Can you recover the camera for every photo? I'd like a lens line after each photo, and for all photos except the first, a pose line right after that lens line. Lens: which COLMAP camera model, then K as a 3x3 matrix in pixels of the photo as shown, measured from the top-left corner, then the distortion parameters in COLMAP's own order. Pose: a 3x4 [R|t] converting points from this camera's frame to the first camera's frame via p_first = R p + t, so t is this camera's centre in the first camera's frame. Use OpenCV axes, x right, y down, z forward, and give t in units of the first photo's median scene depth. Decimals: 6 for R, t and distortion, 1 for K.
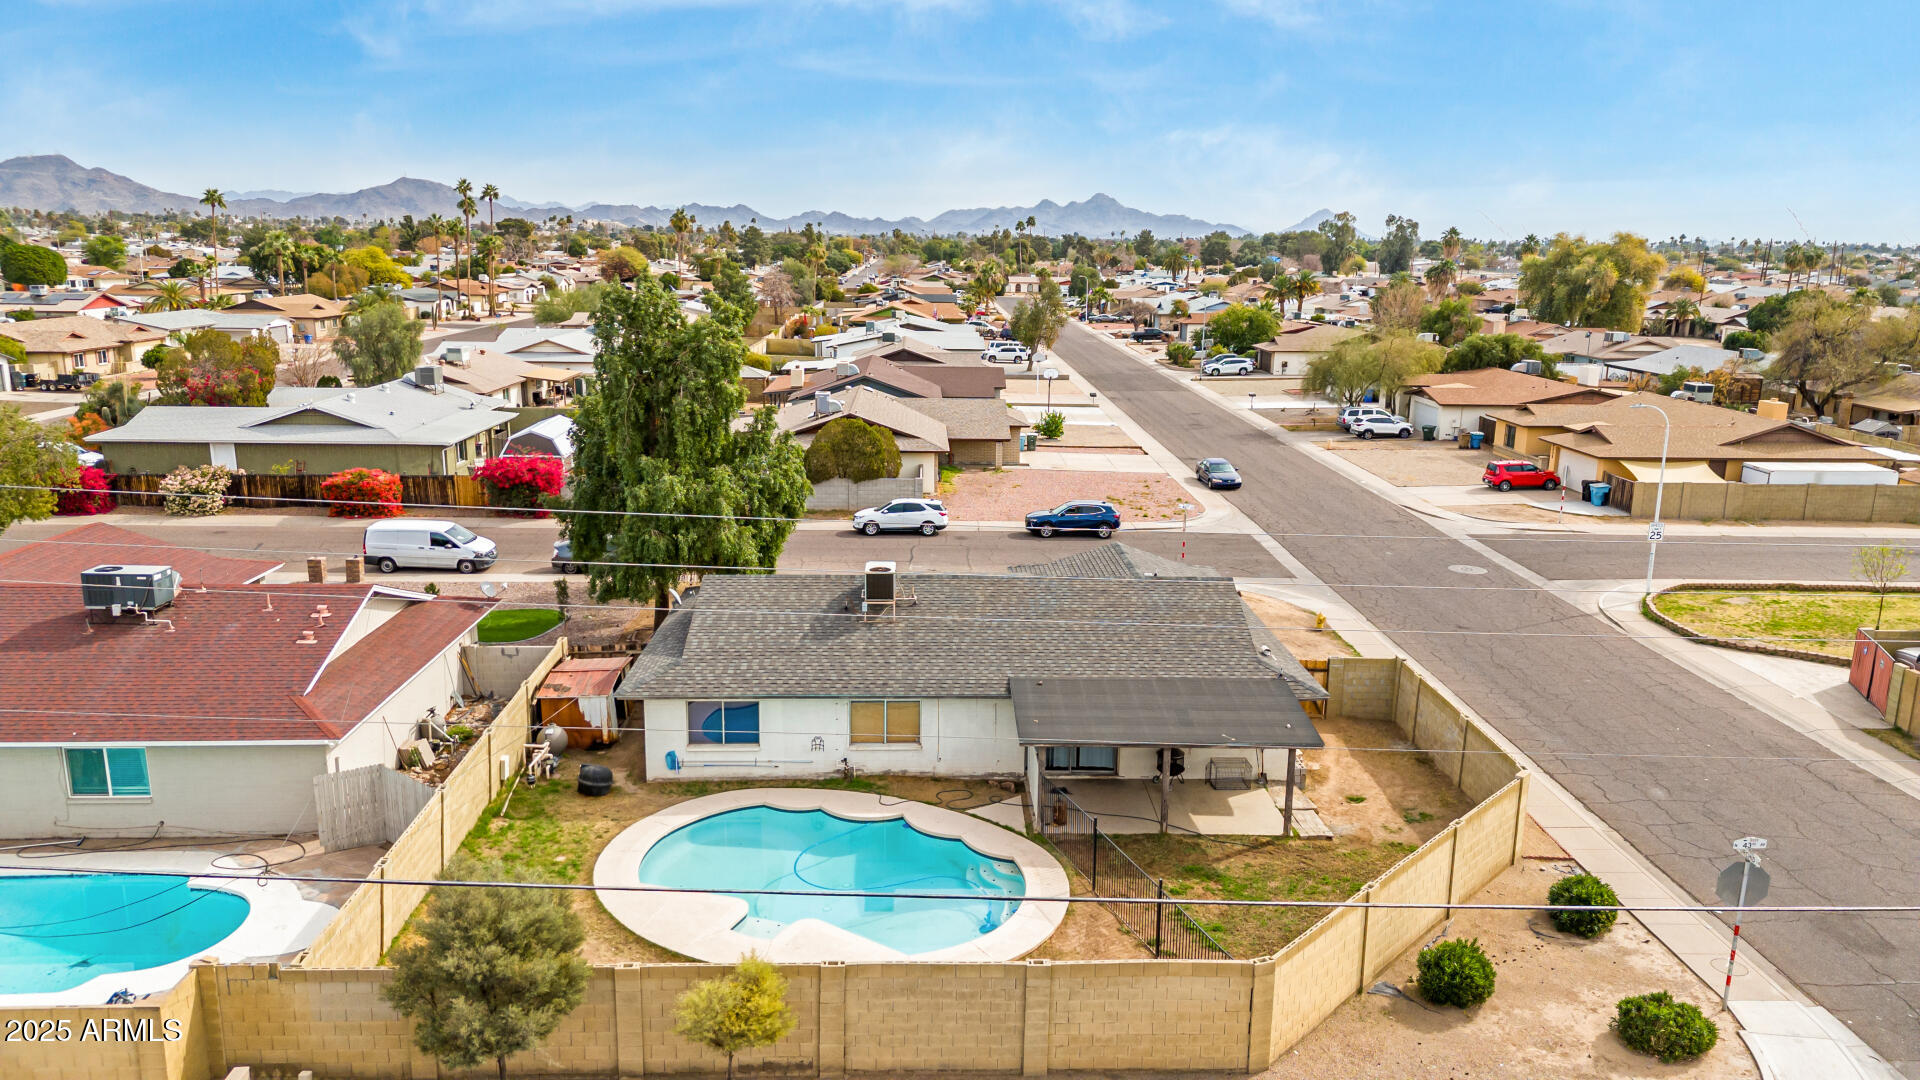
lens RADIAL K [[1336.2, 0, 965.5], [0, 1336.2, 546.5], [0, 0, 1]] dist [0.060130, -0.056916]
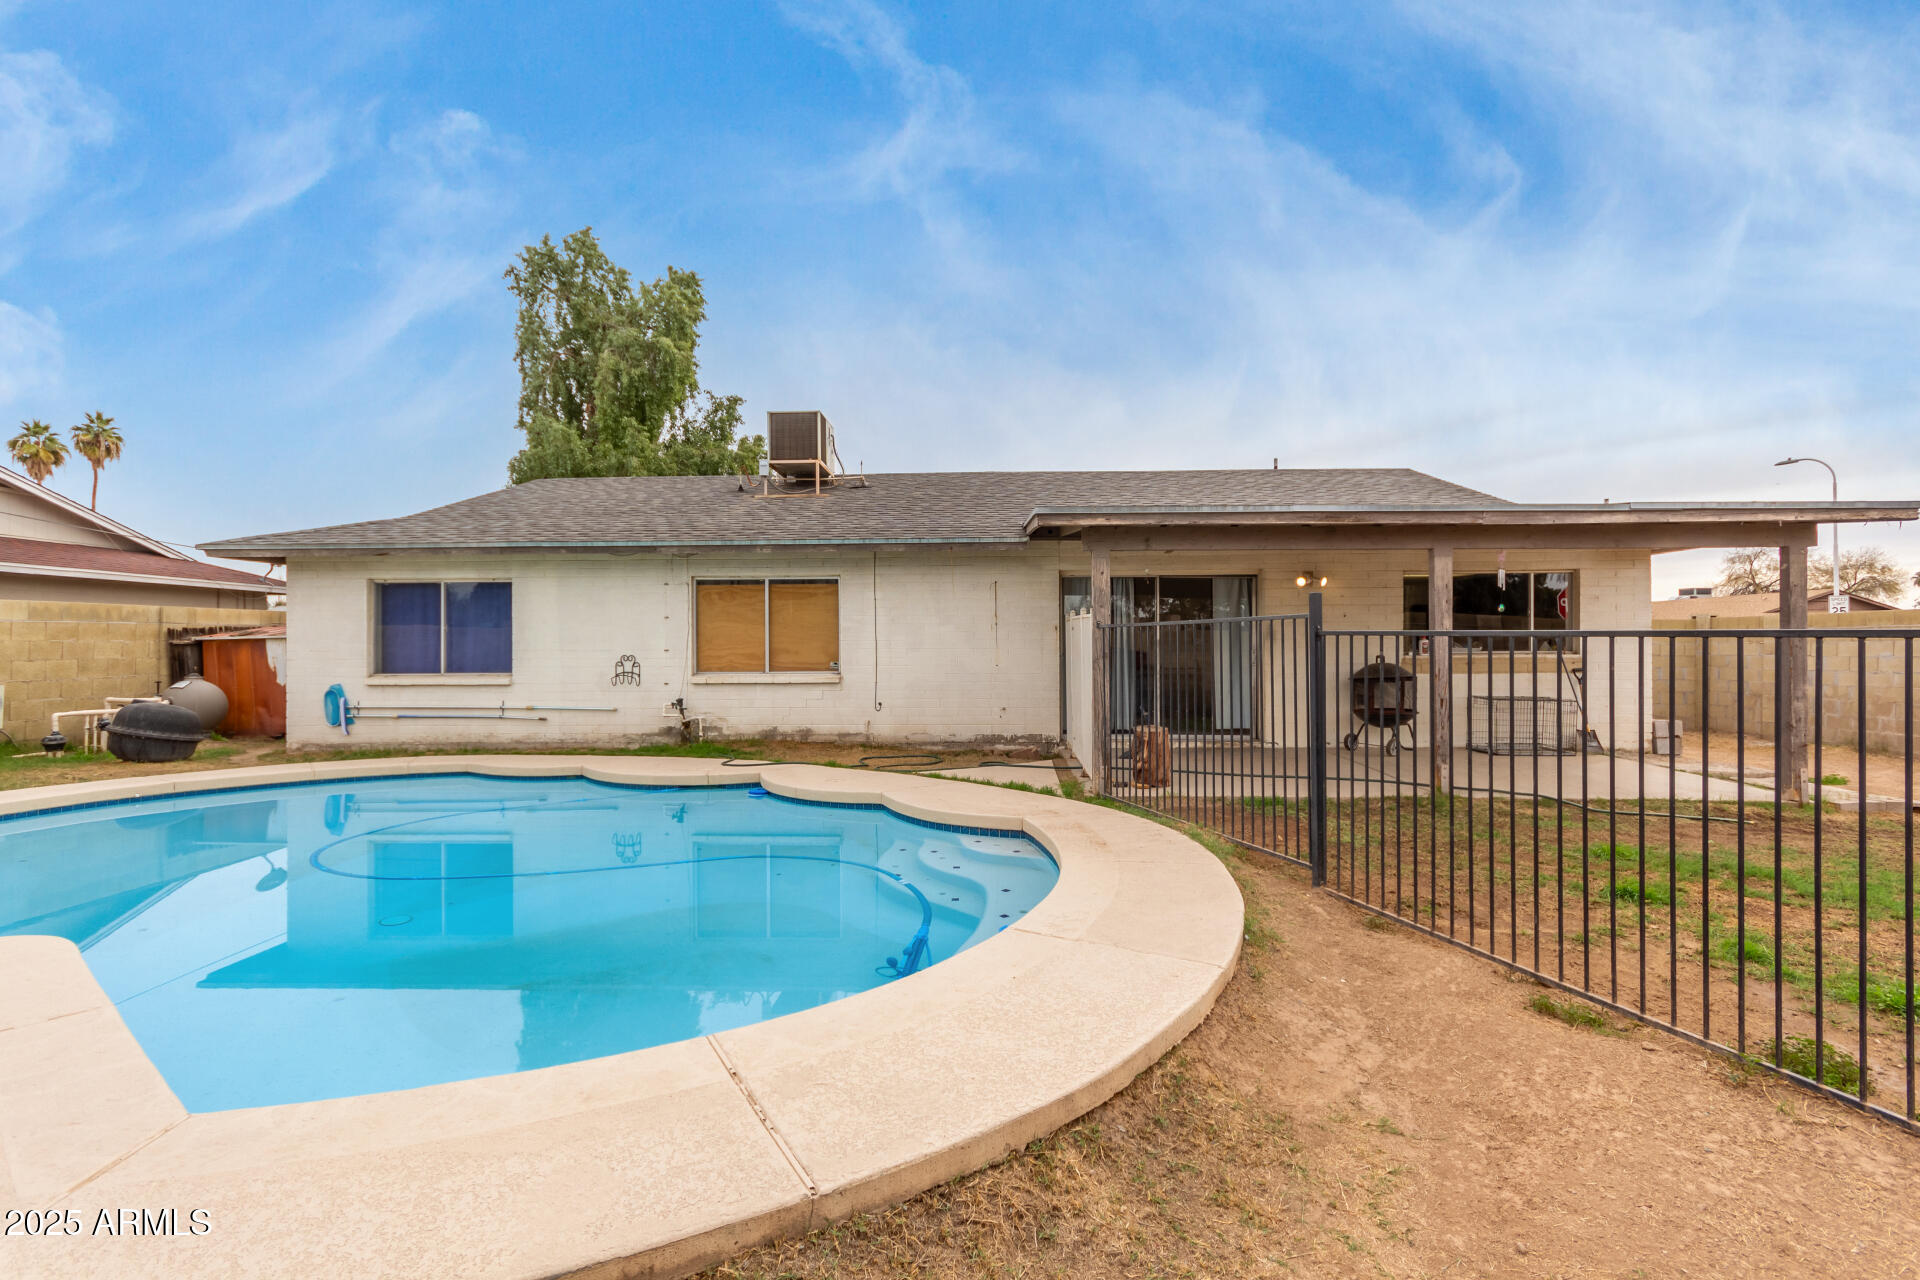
lens RADIAL K [[905.6, 0, 953.9], [0, 905.6, 643.4], [0, 0, 1]] dist [0.004203, 0.001142]
pose [[0.996651, -0.020232, -0.079235, 0.025884], [0.001602, 0.973556, -0.228444, 0.165719], [0.081762, 0.227551, 0.970327, 0.536012]]
